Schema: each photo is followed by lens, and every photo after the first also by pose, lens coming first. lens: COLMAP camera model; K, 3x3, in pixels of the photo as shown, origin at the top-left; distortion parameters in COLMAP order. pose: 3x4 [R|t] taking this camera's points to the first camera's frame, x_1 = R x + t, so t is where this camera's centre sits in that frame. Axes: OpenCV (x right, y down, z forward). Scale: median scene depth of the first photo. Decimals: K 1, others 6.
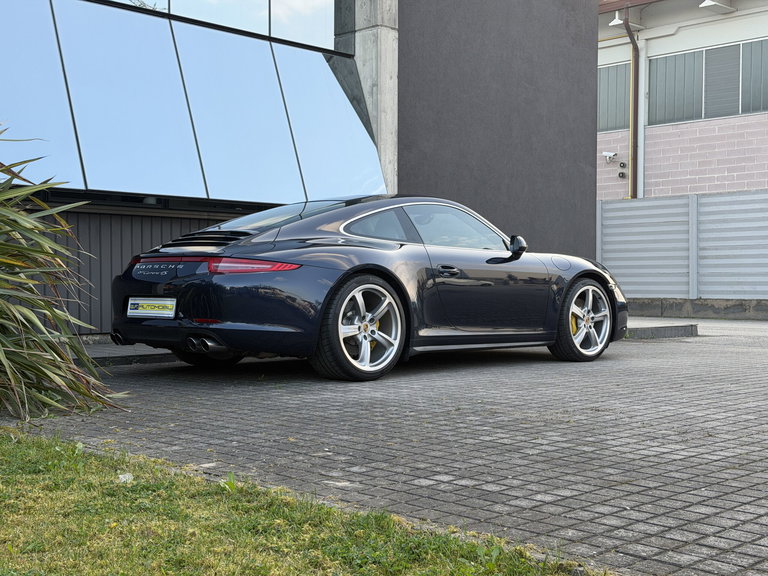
lens RADIAL K [[1055.1, 0, 384.0], [0, 1055.1, 288.0], [0, 0, 1]] dist [0.245324, -0.002367]
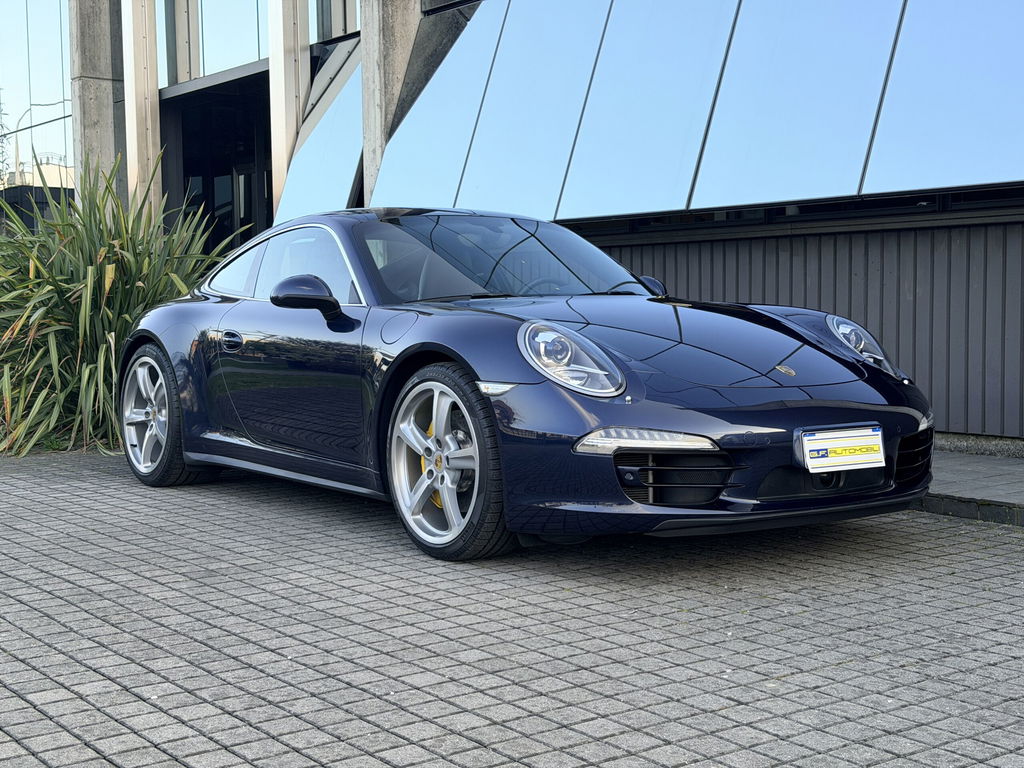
lens RADIAL K [[1478.0, 0, 512.0], [0, 1478.0, 384.0], [0, 0, 1]] dist [0.265517, -0.674933]
pose [[-0.164033, 0.058085, -0.984743, 0.778657], [-0.000510, 0.998260, 0.058967, -0.036676], [0.986455, 0.010174, -0.163718, 1.134041]]
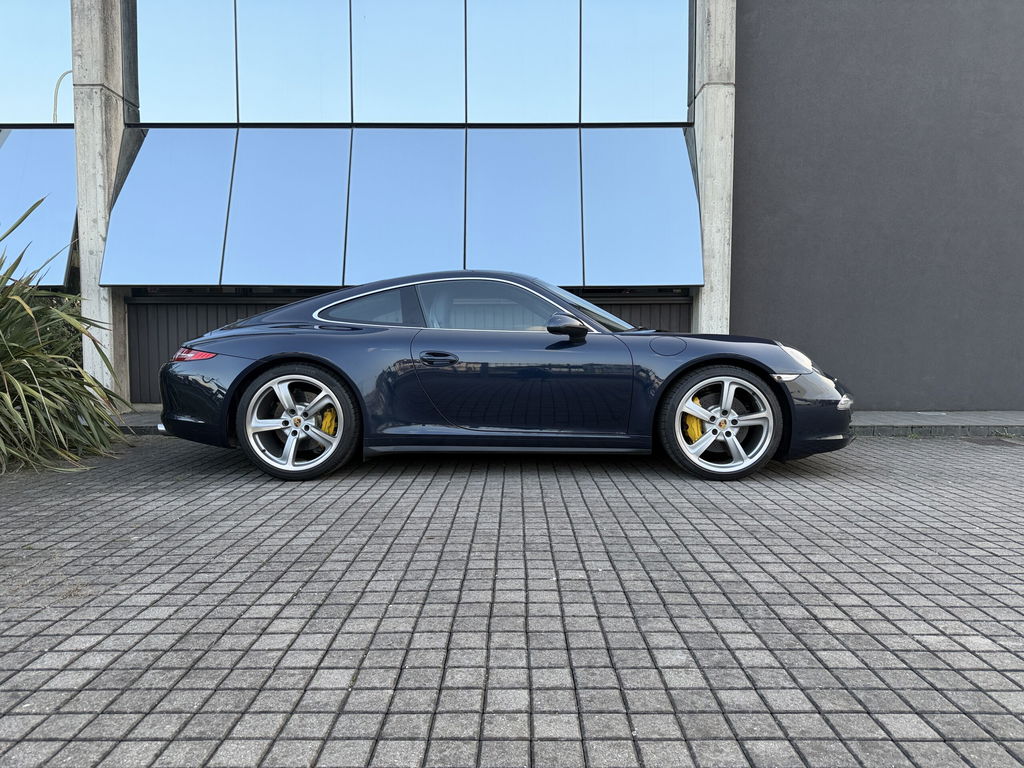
lens RADIAL K [[737.9, 0, 512.0], [0, 737.9, 384.0], [0, 0, 1]] dist [0.020926, -0.000984]
pose [[0.707195, 0.037240, -0.706037, 0.447531], [-0.003078, 0.998765, 0.049597, -0.021734], [0.707012, -0.032902, 0.706436, 0.545877]]
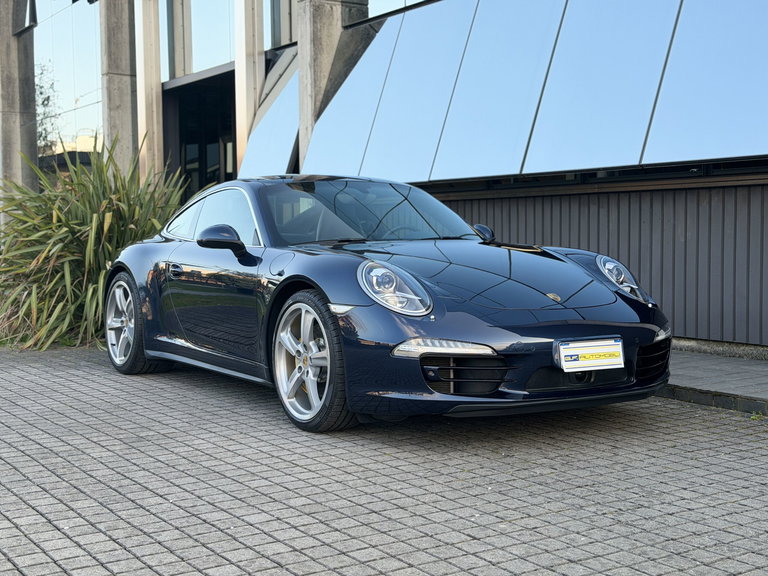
lens RADIAL K [[1108.5, 0, 384.0], [0, 1108.5, 288.0], [0, 0, 1]] dist [0.265517, -0.674933]
pose [[-0.223354, 0.051856, -0.973357, 0.792526], [-0.003239, 0.998539, 0.053941, -0.044720], [0.974732, 0.015201, -0.222860, 1.189304]]
